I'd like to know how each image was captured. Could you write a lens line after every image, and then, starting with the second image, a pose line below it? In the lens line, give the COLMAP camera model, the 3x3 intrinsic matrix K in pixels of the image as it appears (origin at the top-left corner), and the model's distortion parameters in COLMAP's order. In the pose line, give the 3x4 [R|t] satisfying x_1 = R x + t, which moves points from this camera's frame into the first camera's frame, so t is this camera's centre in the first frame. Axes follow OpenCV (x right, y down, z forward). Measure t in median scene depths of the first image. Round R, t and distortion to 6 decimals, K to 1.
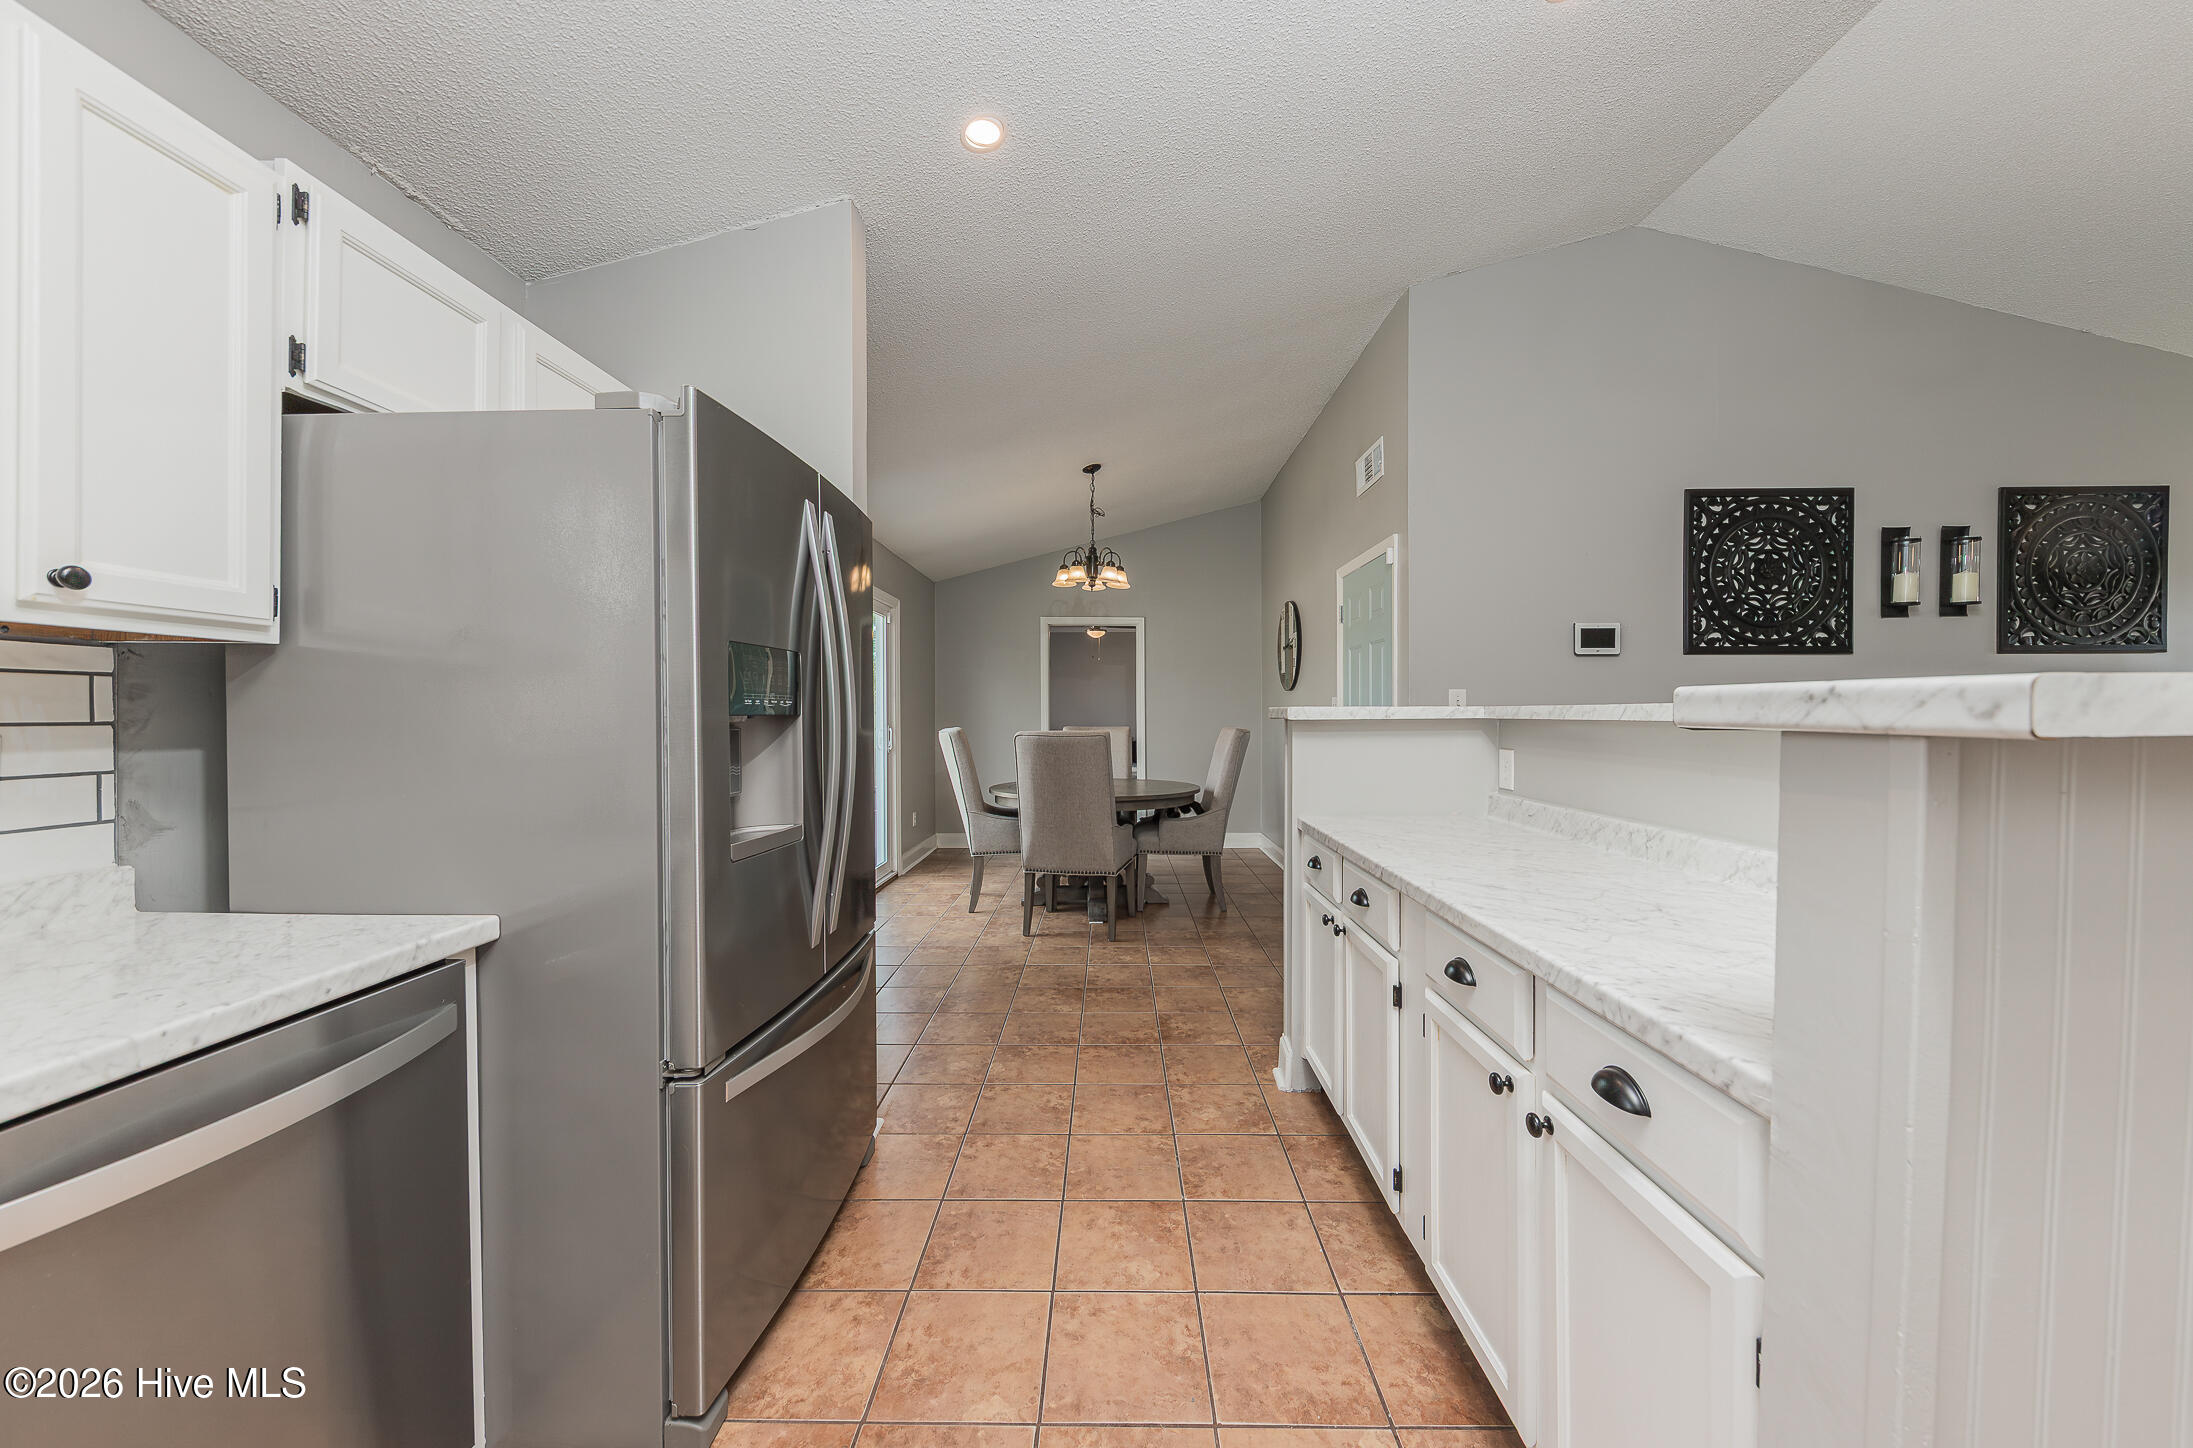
lens RADIAL K [[777.0, 0, 1109.1], [0, 777.0, 717.3], [0, 0, 1]] dist [0.006465, -0.000246]
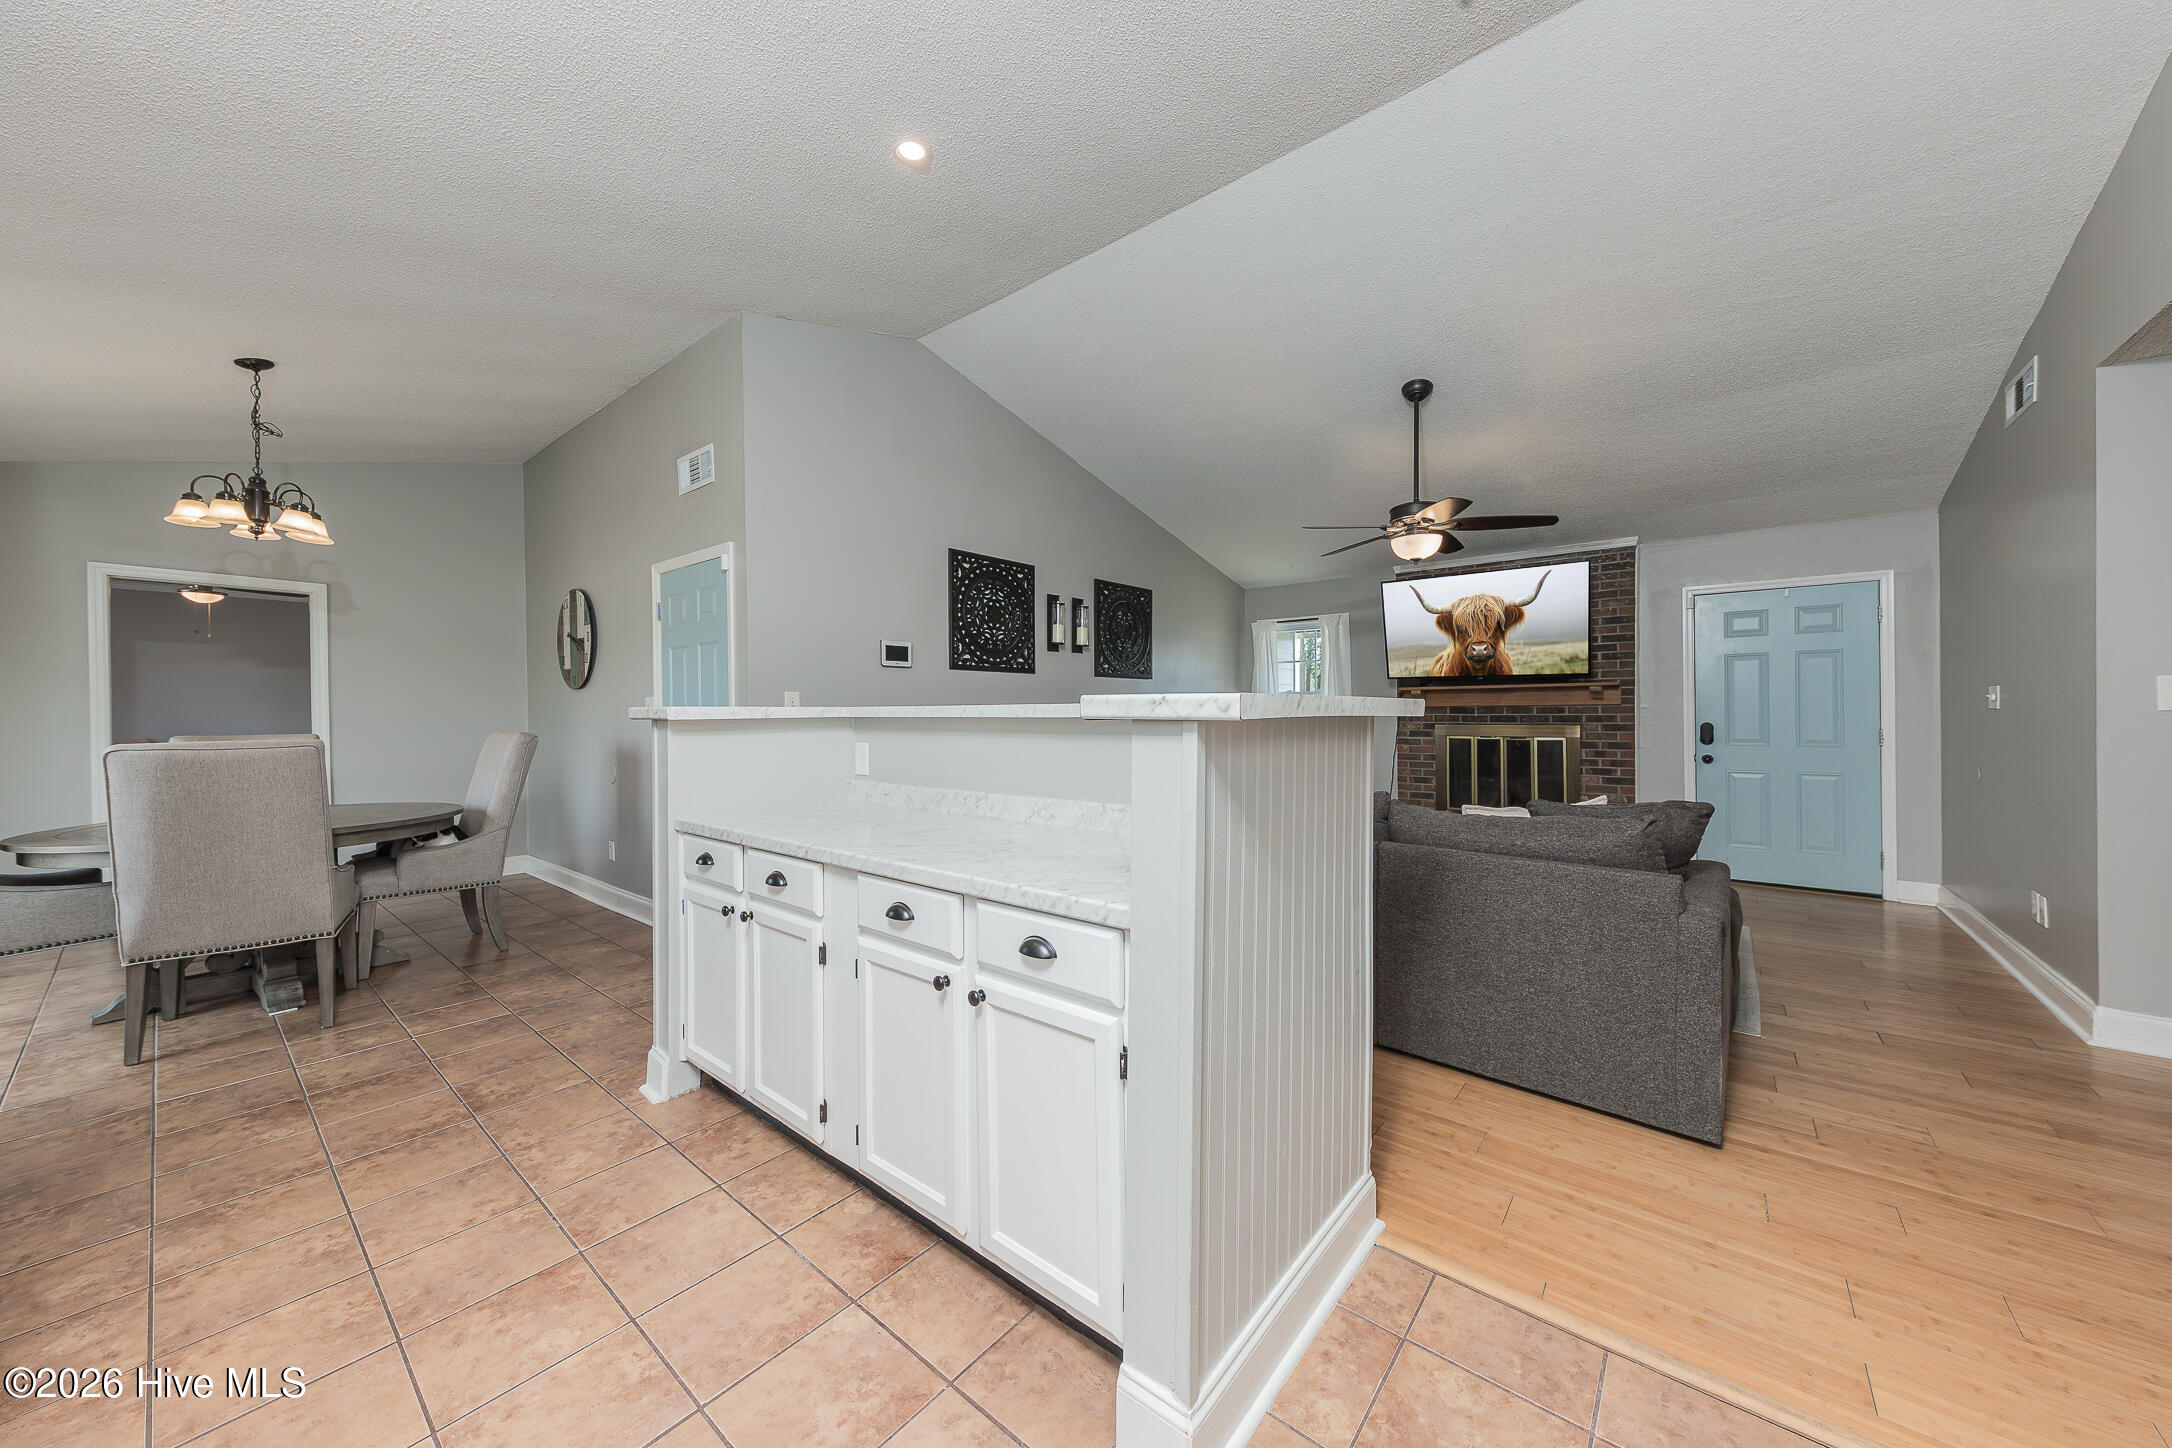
lens RADIAL K [[747.9, 0, 1095.5], [0, 747.9, 713.1], [0, 0, 1]] dist [0.022482, -0.005134]
pose [[0.629002, -0.003400, 0.777396, -0.114573], [0.008708, 0.999959, -0.002673, 0.000960], [-0.777355, 0.008450, 0.629006, -0.014202]]
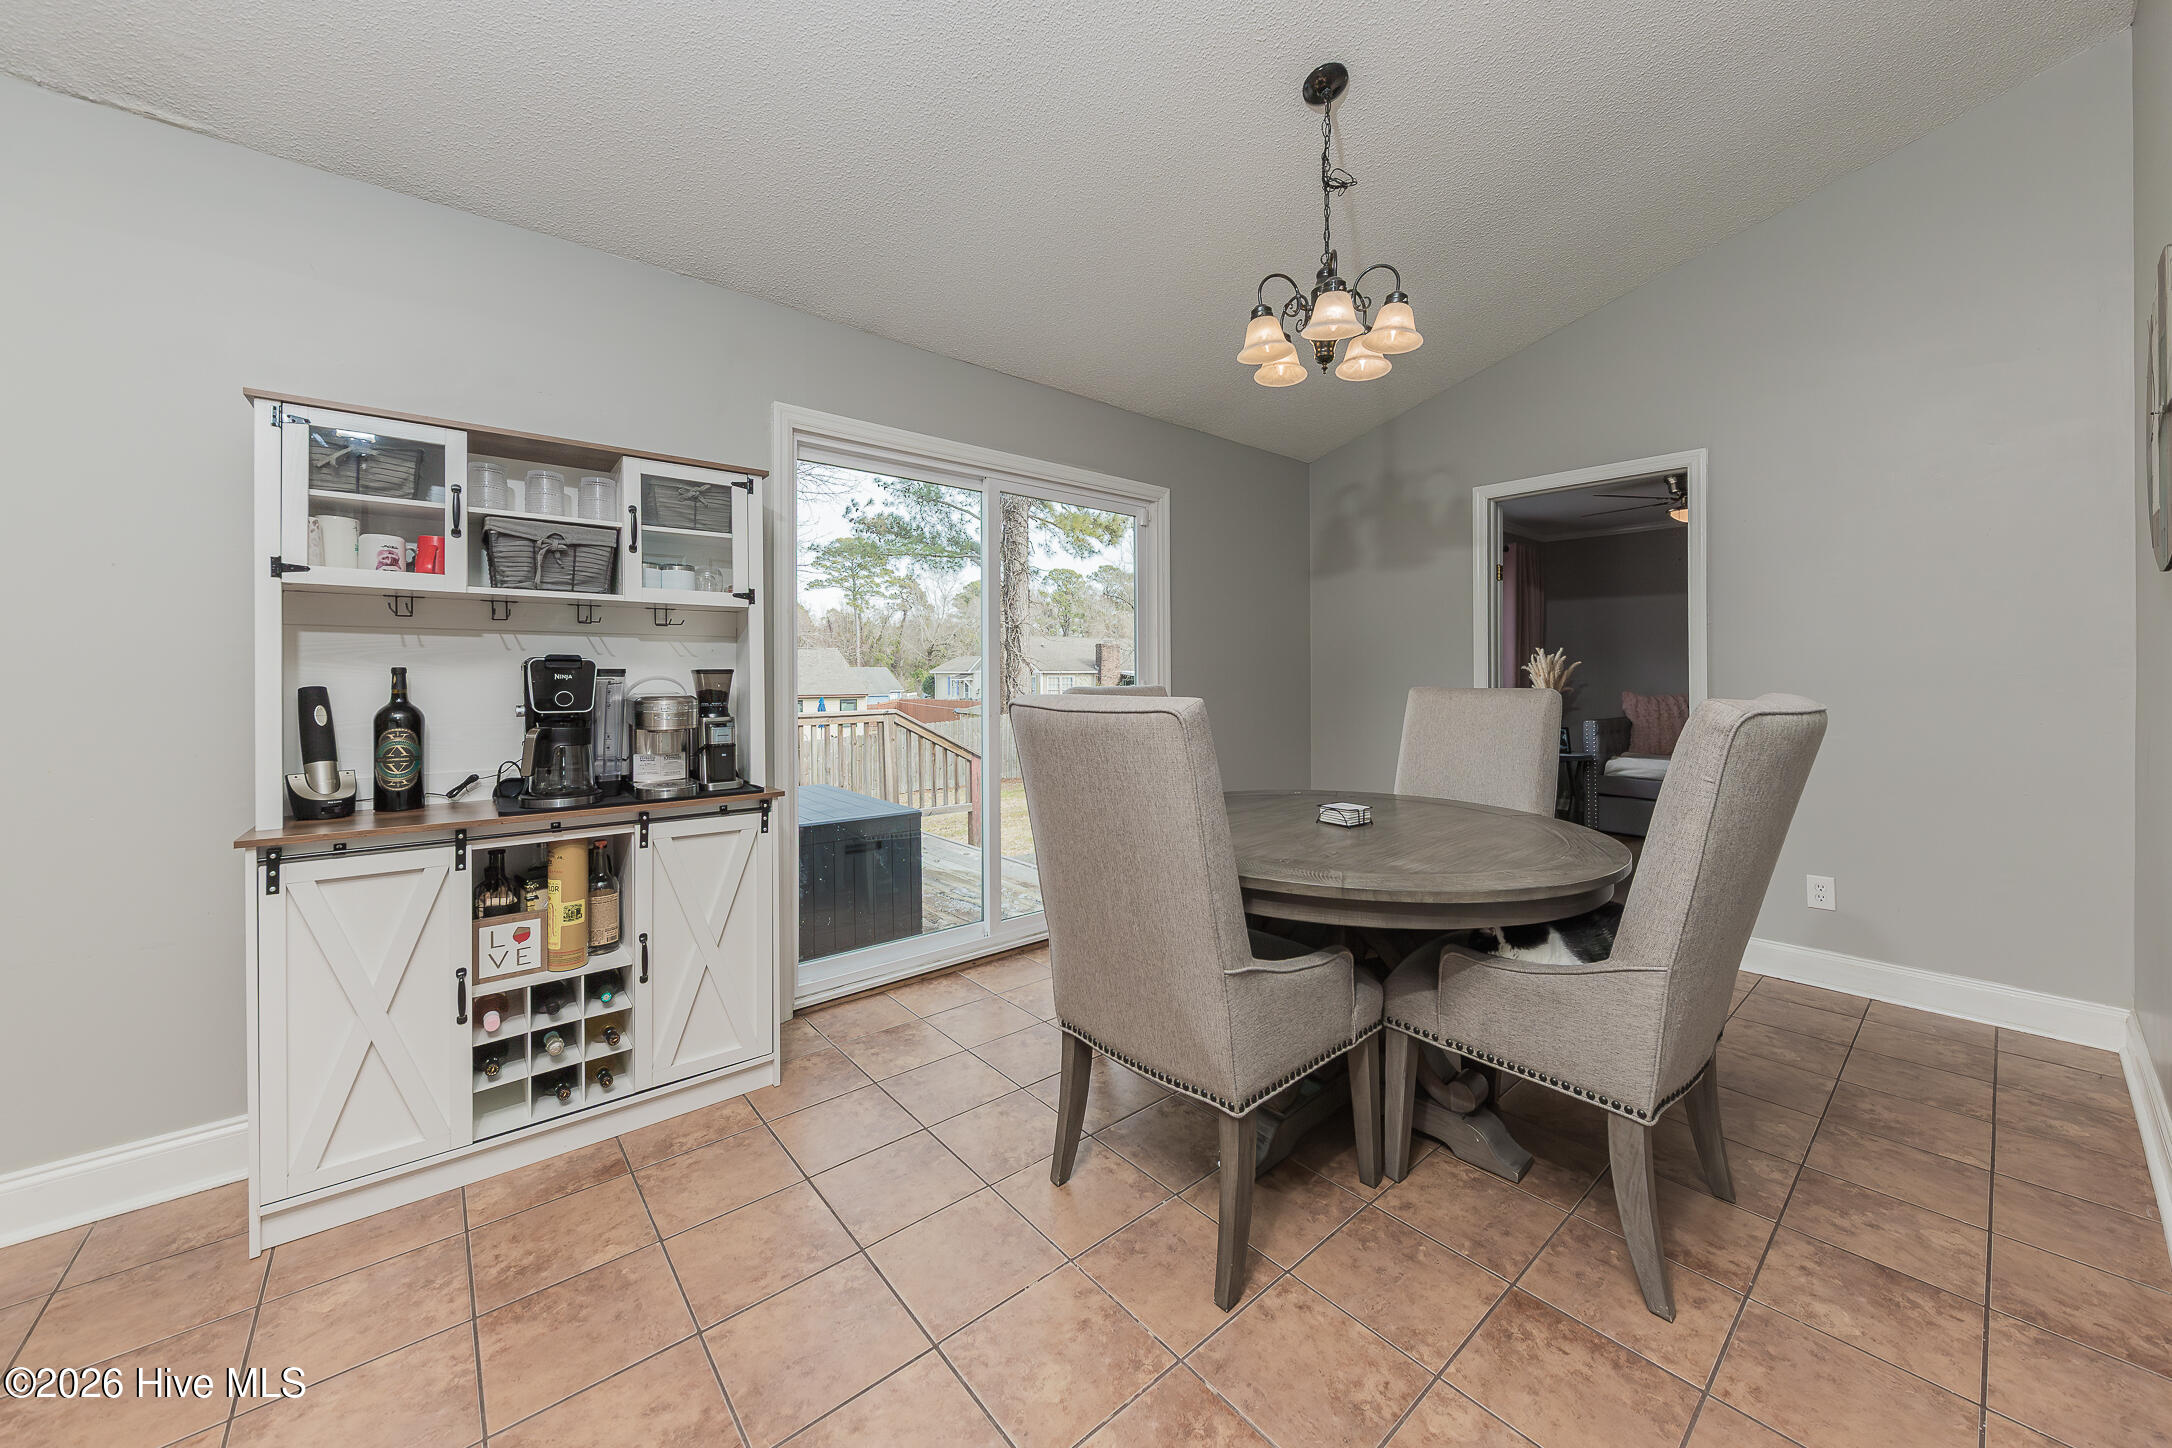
lens RADIAL K [[781.8, 0, 1079.3], [0, 781.8, 687.1], [0, 0, 1]] dist [0.015070, -0.006275]
pose [[0.650499, 0.017082, -0.759315, 0.304928], [-0.006375, 0.999835, 0.017031, 0.007364], [0.759481, -0.006238, 0.650500, 0.853584]]
